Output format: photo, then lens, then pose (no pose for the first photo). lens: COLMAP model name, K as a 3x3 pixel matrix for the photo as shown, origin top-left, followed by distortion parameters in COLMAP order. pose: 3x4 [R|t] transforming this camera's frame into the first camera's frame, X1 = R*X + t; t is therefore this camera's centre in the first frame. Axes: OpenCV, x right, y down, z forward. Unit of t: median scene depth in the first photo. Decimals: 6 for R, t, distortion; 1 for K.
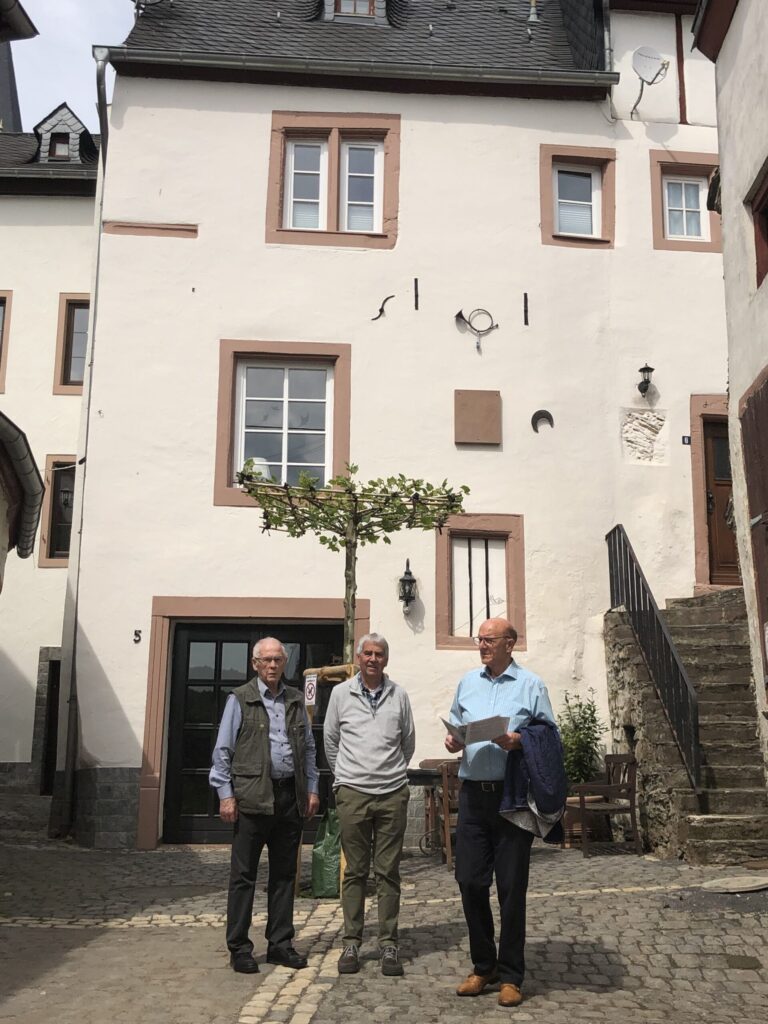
lens RADIAL K [[1241.9, 0, 386.2], [0, 1241.9, 507.8], [0, 0, 1]] dist [0.003019, 0.000000]
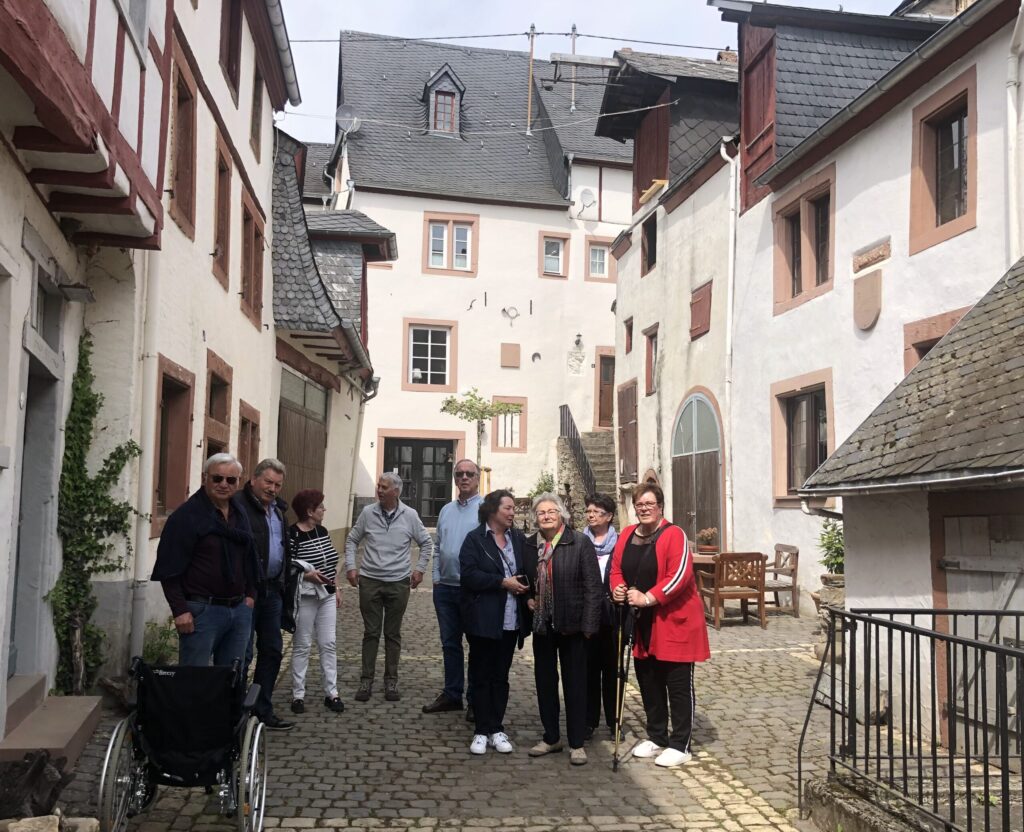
lens RADIAL K [[1029.4, 0, 512.4], [0, 1029.4, 422.1], [0, 0, 1]] dist [-0.024788, 0.000000]
pose [[0.981542, 0.024901, 0.189619, -0.284355], [-0.051601, 0.989198, 0.137205, -0.209939], [-0.184154, -0.144457, 0.972224, -0.913494]]
